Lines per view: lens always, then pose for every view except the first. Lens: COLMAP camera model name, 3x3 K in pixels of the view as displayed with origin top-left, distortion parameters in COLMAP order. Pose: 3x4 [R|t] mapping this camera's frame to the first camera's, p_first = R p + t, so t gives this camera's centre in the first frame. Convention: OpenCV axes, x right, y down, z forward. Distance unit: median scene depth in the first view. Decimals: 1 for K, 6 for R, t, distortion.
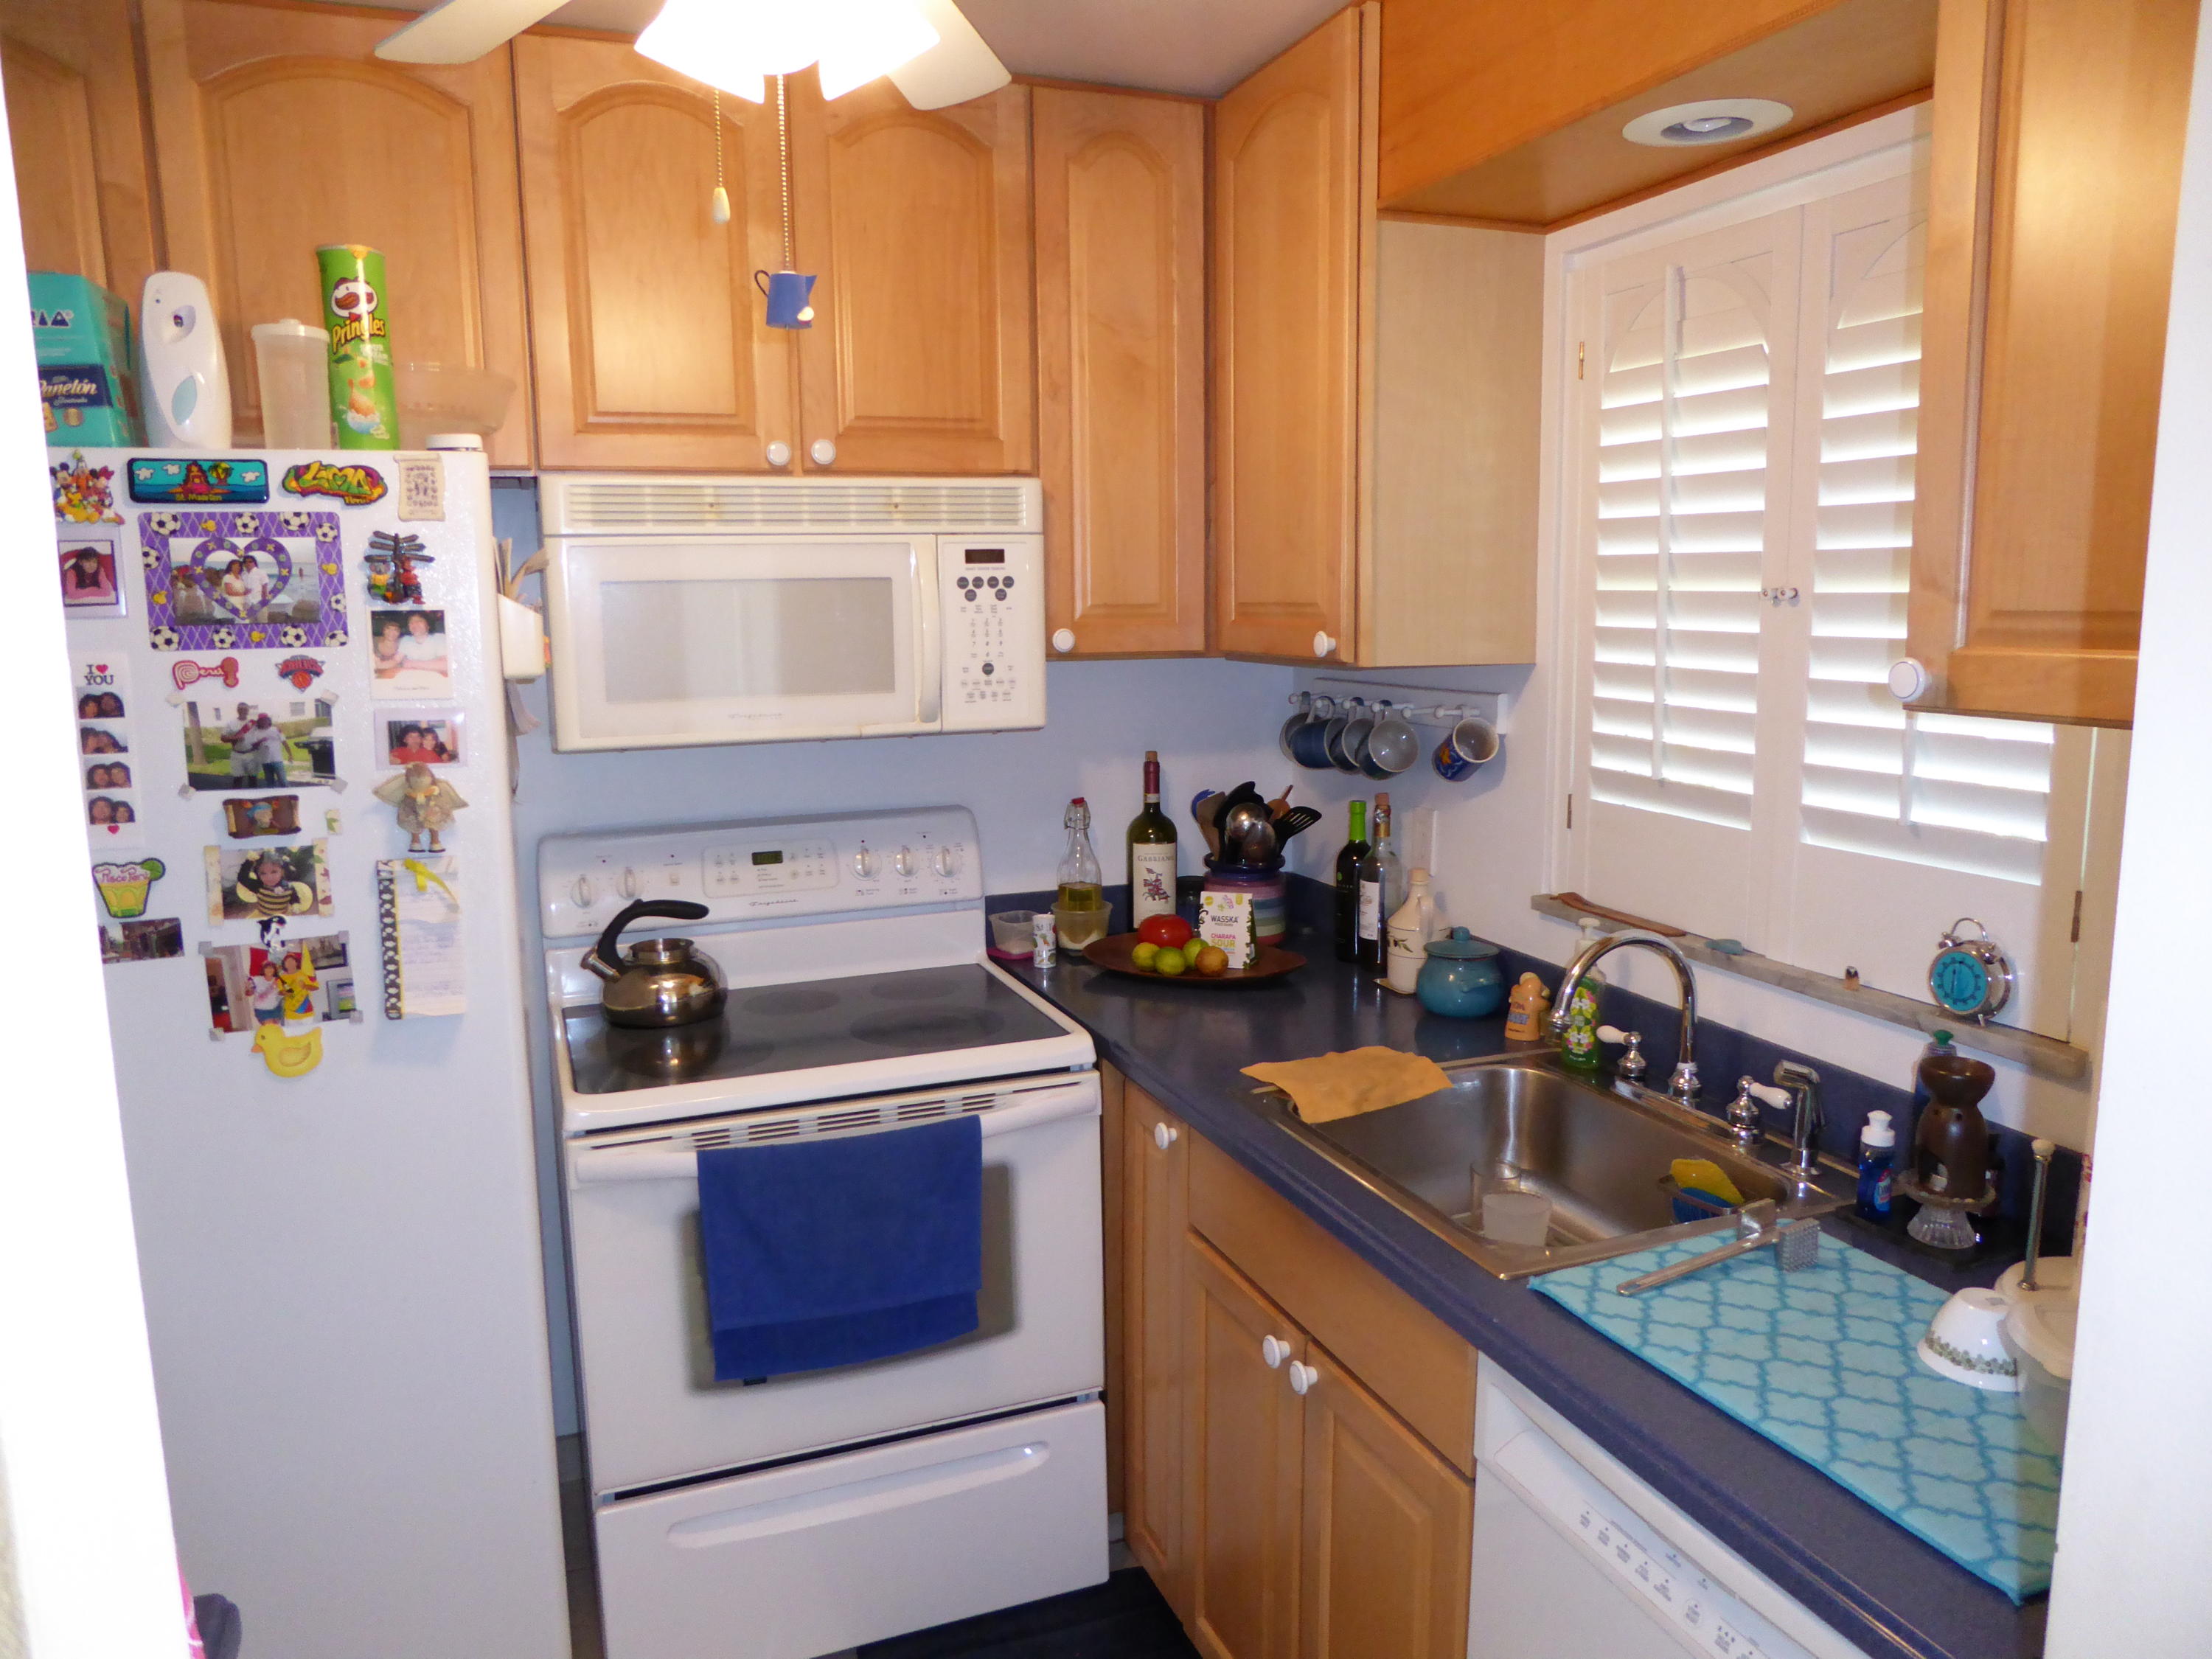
lens RADIAL K [[1570.7, 0, 1108.0], [0, 1570.7, 824.8], [0, 0, 1]] dist [-0.023038, 0.009706]
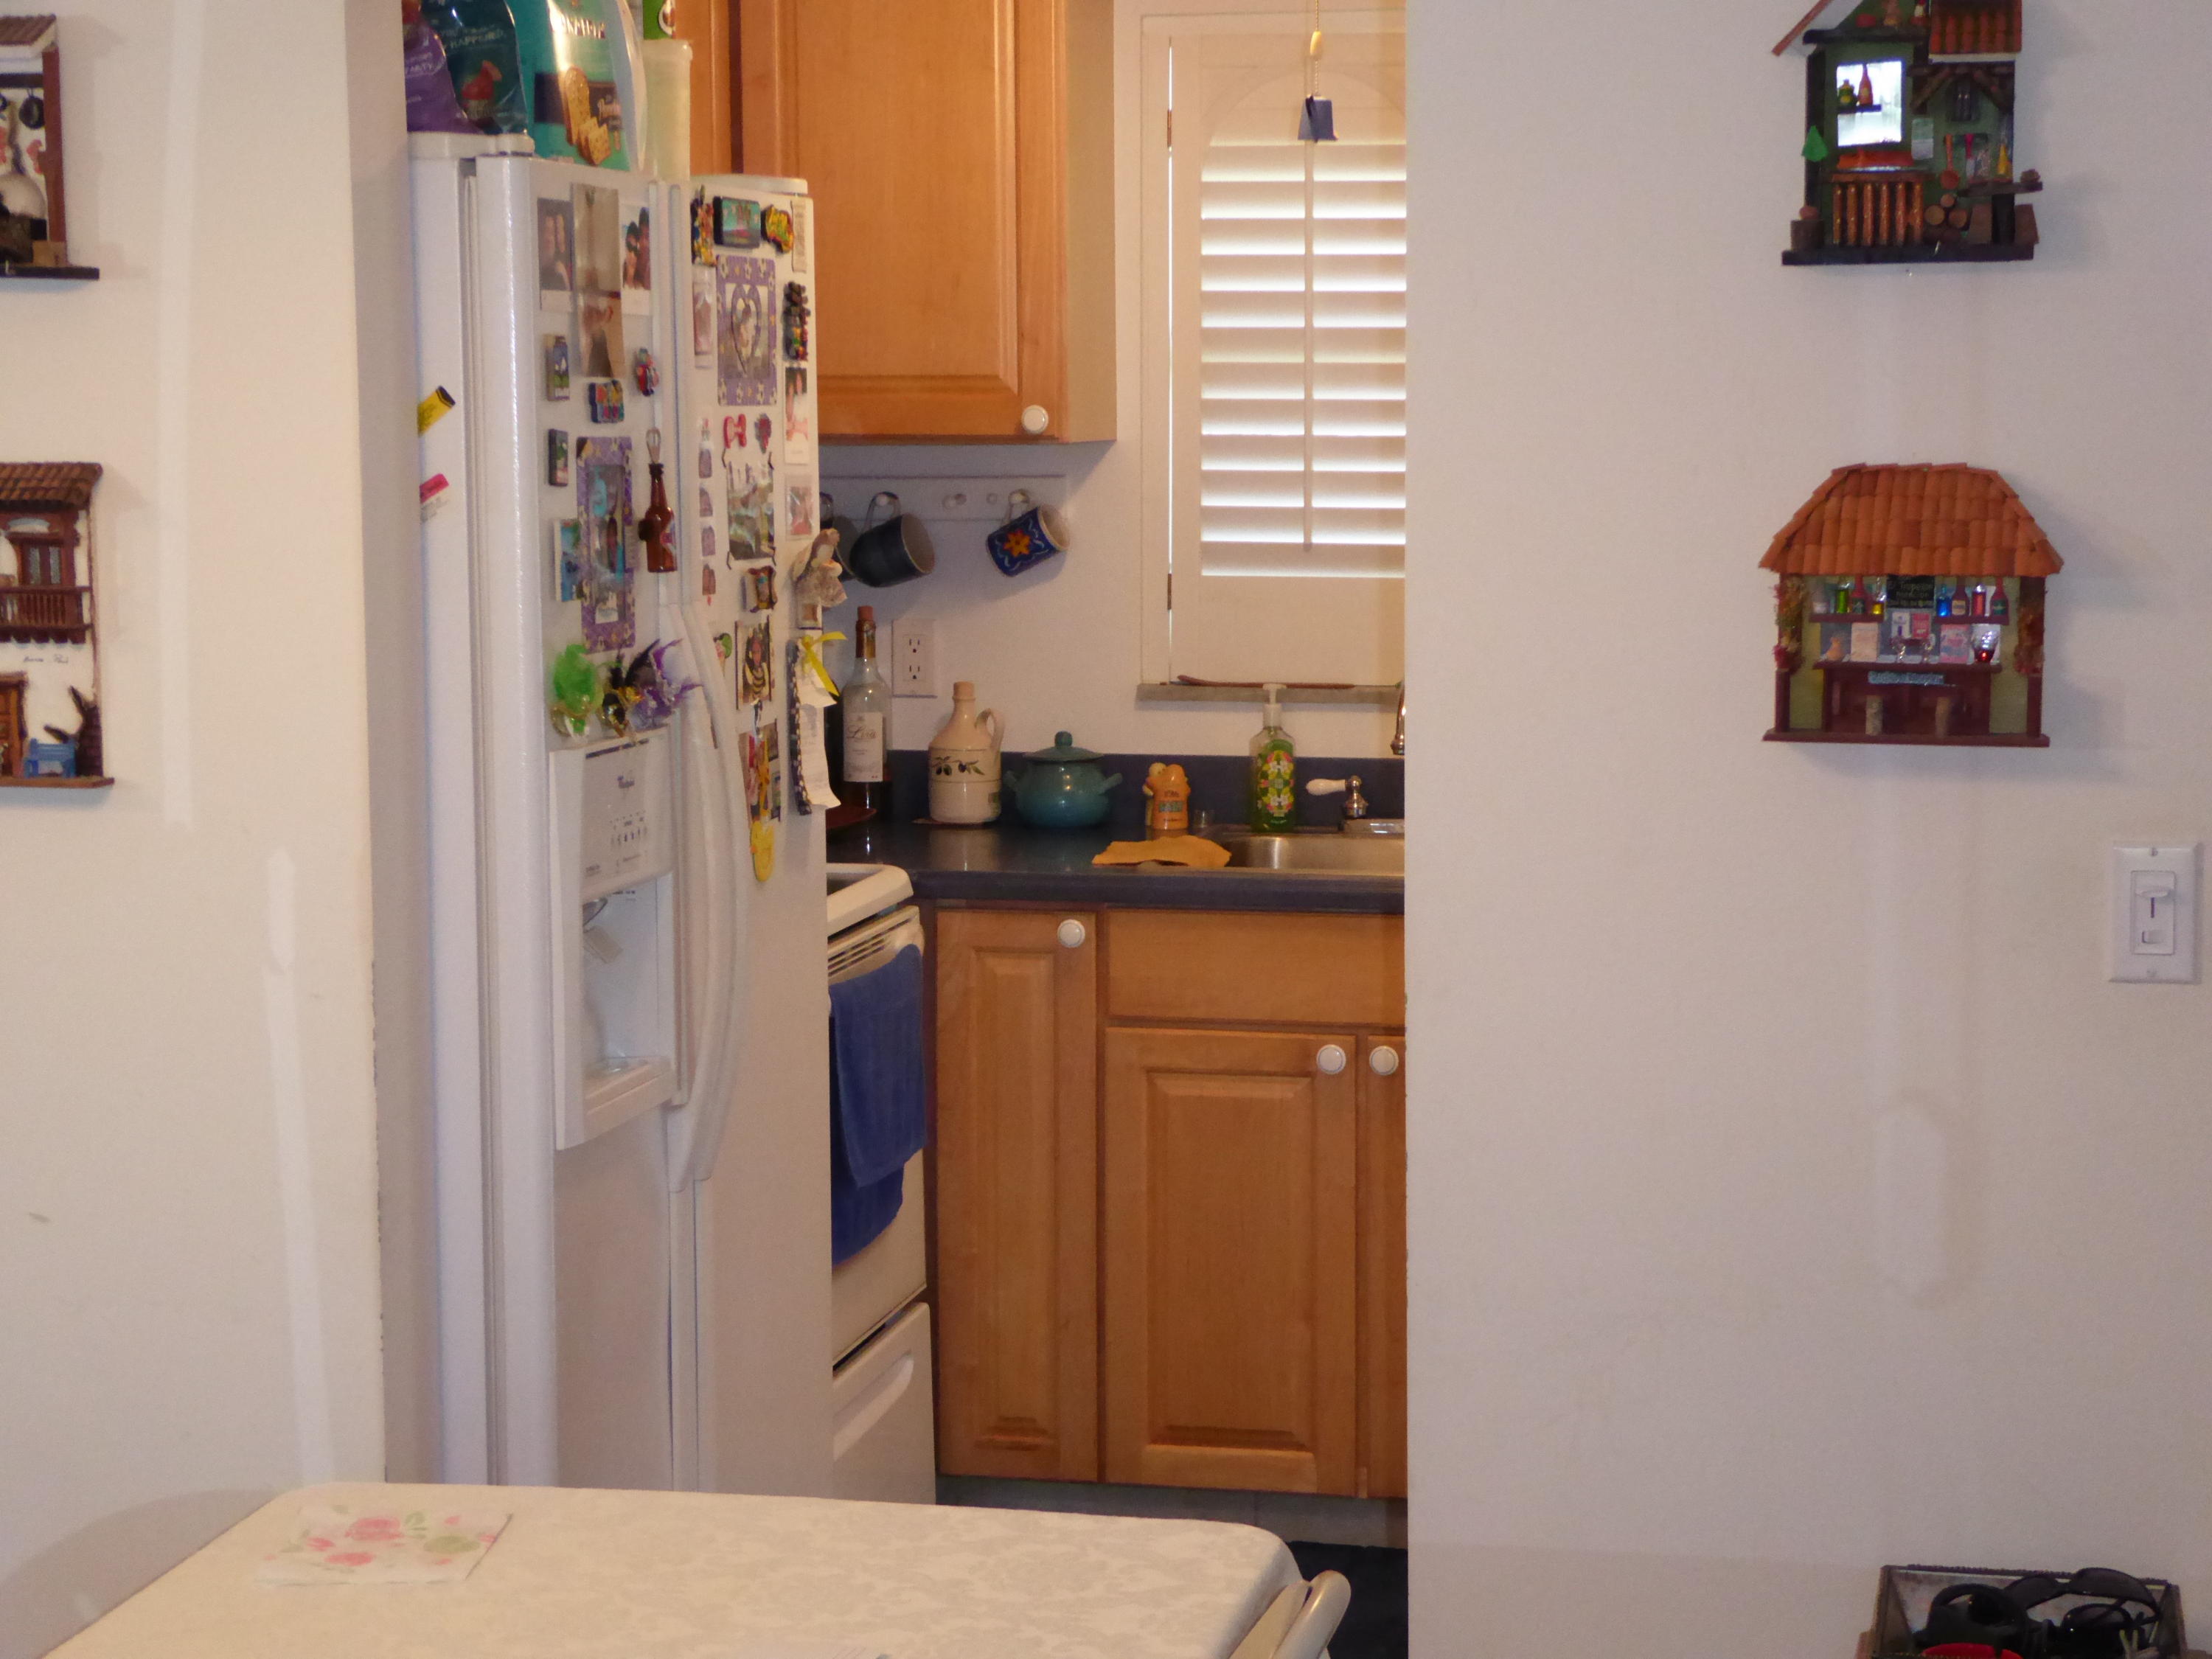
lens RADIAL K [[4174.5, 0, 1105.4], [0, 4174.5, 832.2], [0, 0, 1]] dist [0.250927, 0.000000]
pose [[0.550287, -0.081739, 0.830965, -1.888756], [0.121521, 0.992441, 0.017149, 0.089441], [-0.826085, 0.091543, 0.556060, -0.389683]]
